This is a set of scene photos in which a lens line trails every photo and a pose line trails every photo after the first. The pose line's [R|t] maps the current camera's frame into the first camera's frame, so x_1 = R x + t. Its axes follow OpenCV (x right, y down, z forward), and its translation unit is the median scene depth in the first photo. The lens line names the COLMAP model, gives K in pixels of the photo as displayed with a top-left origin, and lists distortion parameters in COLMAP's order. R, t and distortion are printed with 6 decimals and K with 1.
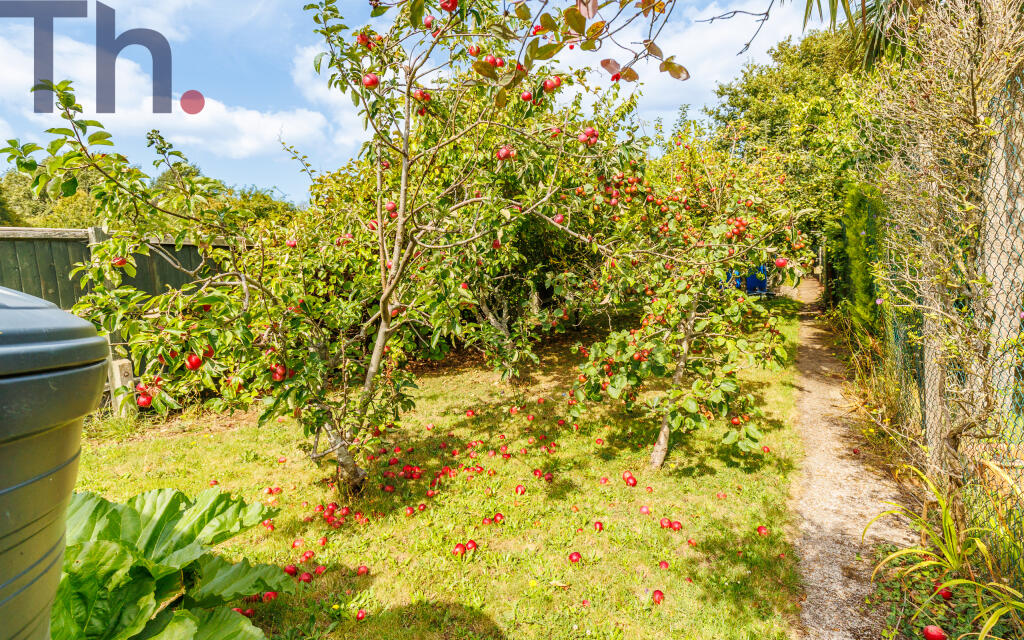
lens RADIAL K [[471.2, 0, 504.9], [0, 471.2, 320.7], [0, 0, 1]] dist [0.003751, 0.000579]
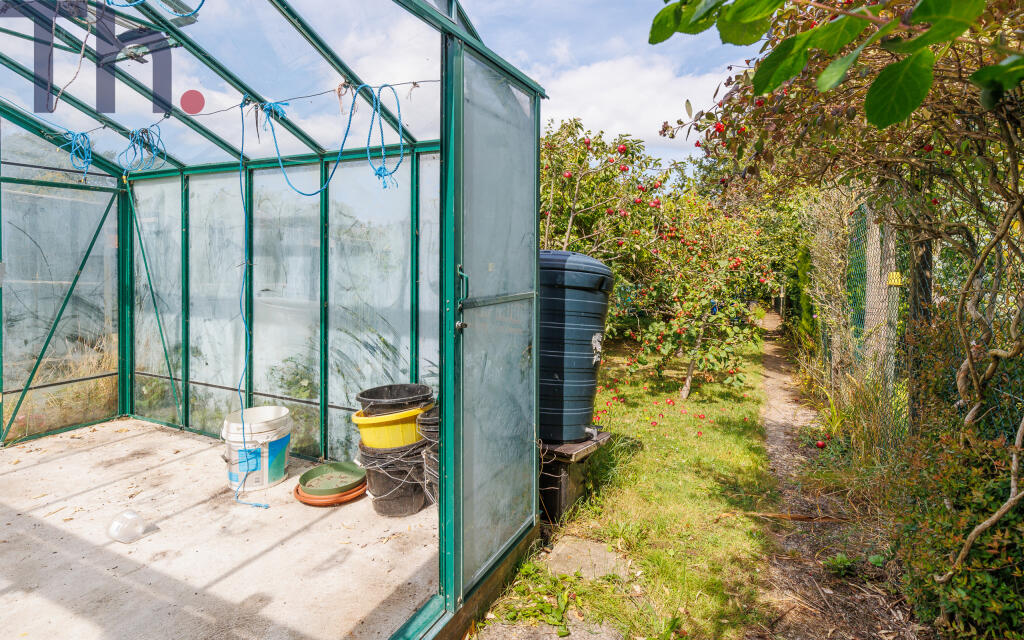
lens RADIAL K [[471.2, 0, 518.4], [0, 471.2, 316.1], [0, 0, 1]] dist [0.003751, 0.000579]
pose [[0.994424, 0.069964, 0.078905, -0.371616], [-0.065889, 0.996412, -0.053114, 0.124435], [-0.082338, 0.047618, 0.995466, -0.569883]]
